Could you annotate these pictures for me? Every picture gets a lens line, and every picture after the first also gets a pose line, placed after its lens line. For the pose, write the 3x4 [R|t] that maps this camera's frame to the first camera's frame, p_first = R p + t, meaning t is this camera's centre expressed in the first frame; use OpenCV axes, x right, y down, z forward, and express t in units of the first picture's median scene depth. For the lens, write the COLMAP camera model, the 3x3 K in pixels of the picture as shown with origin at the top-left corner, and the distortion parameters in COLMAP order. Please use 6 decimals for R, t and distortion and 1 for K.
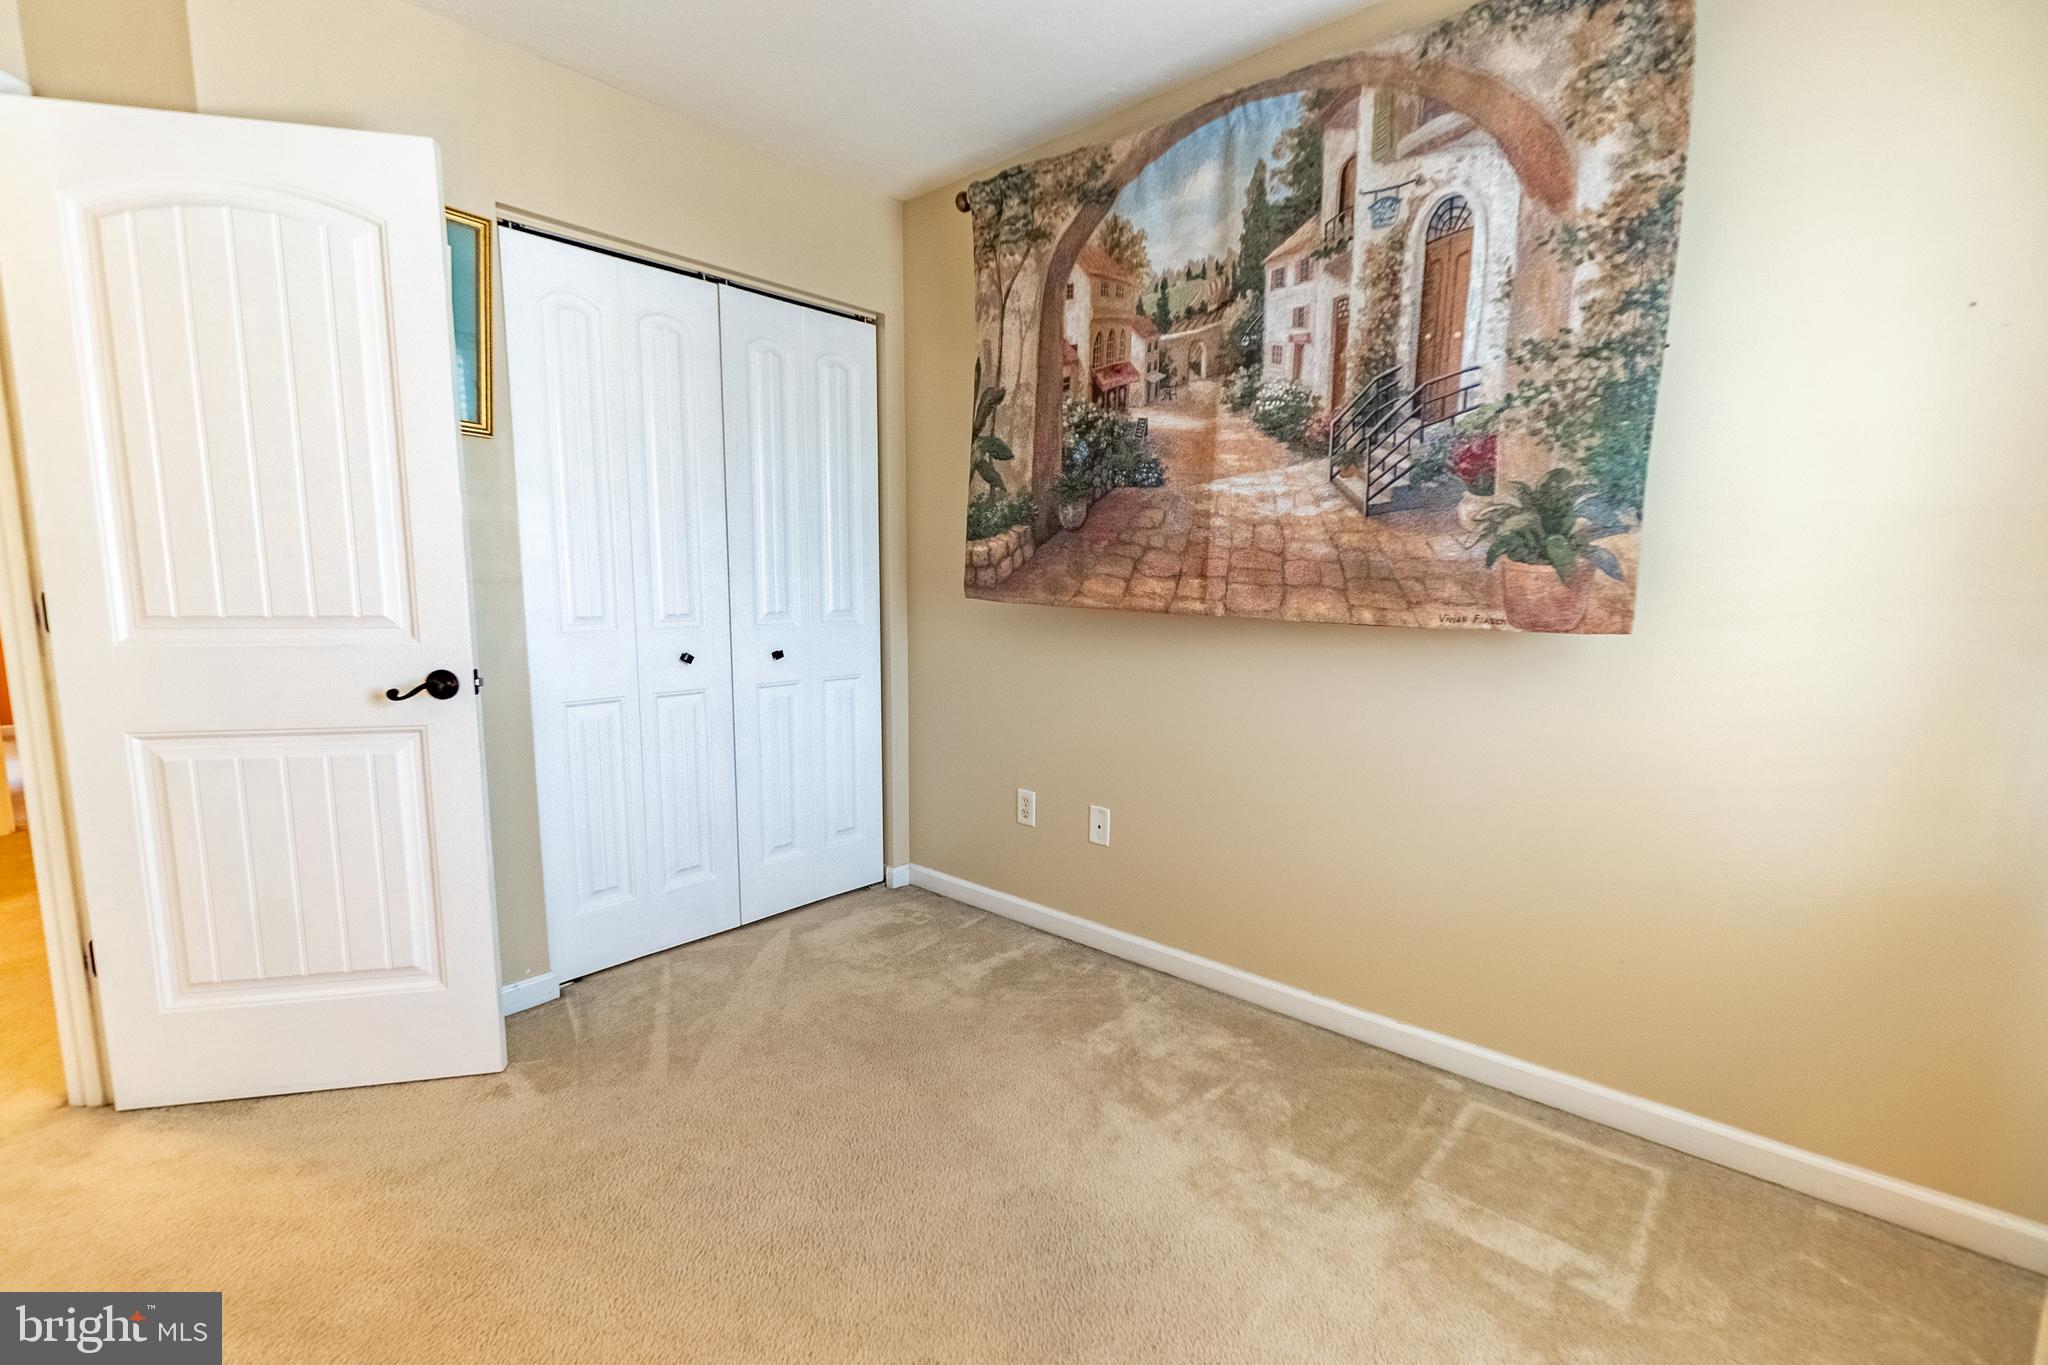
lens RADIAL K [[894.9, 0, 1015.4], [0, 894.9, 691.1], [0, 0, 1]] dist [-0.001100, 0.000829]
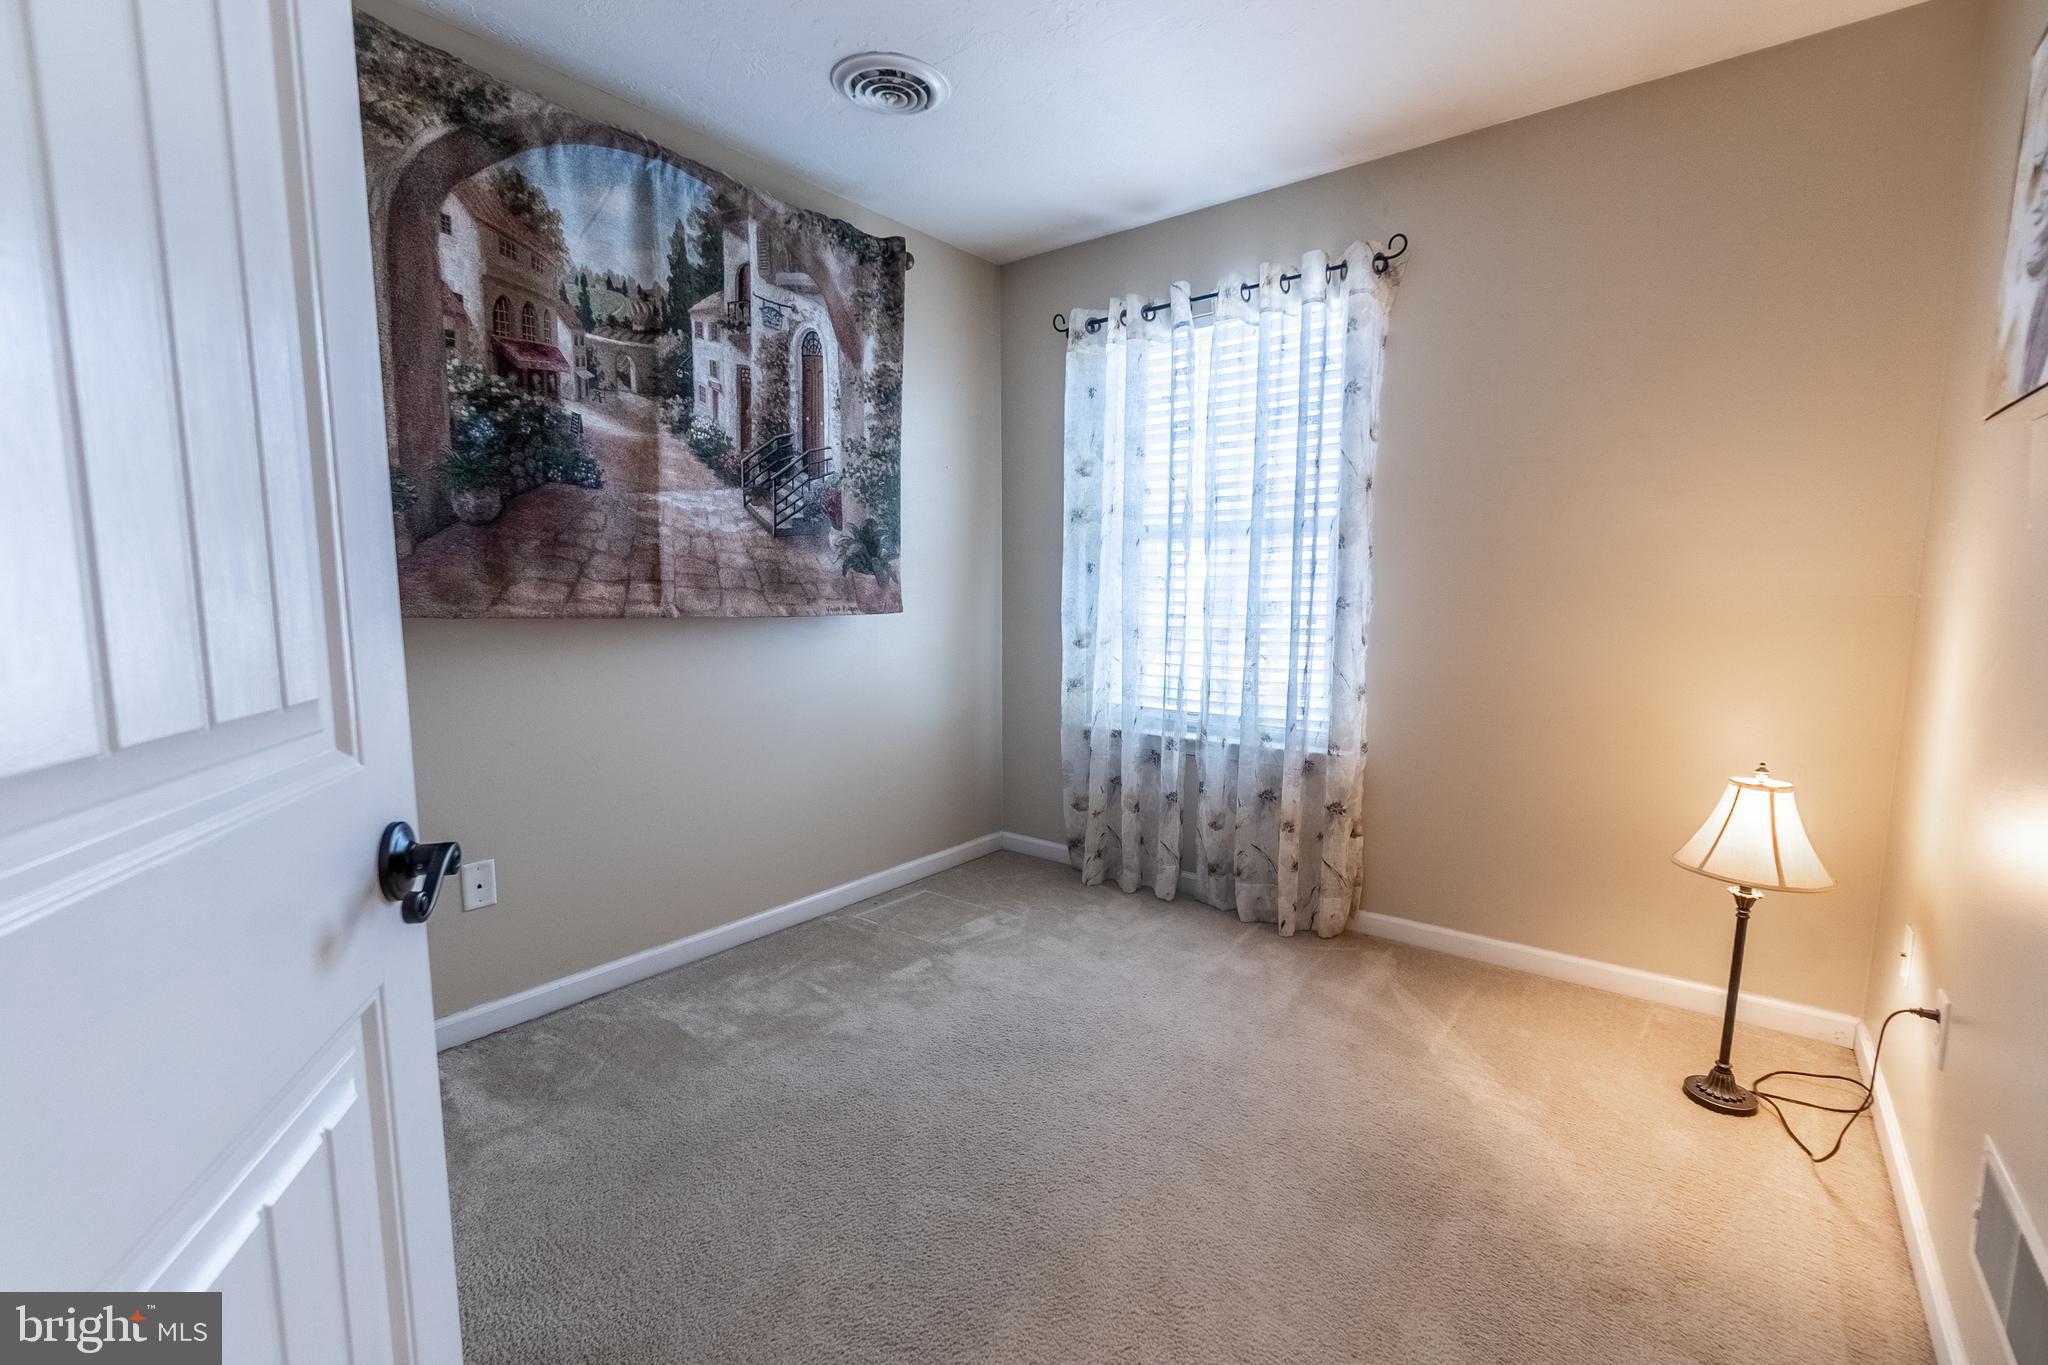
lens RADIAL K [[894.9, 0, 1016.9], [0, 894.9, 688.8], [0, 0, 1]] dist [-0.001100, 0.000829]
pose [[-0.057250, -0.118779, 0.991269, -0.975673], [0.125863, 0.984117, 0.125191, -0.089664], [-0.990394, 0.131931, -0.041391, 0.703655]]
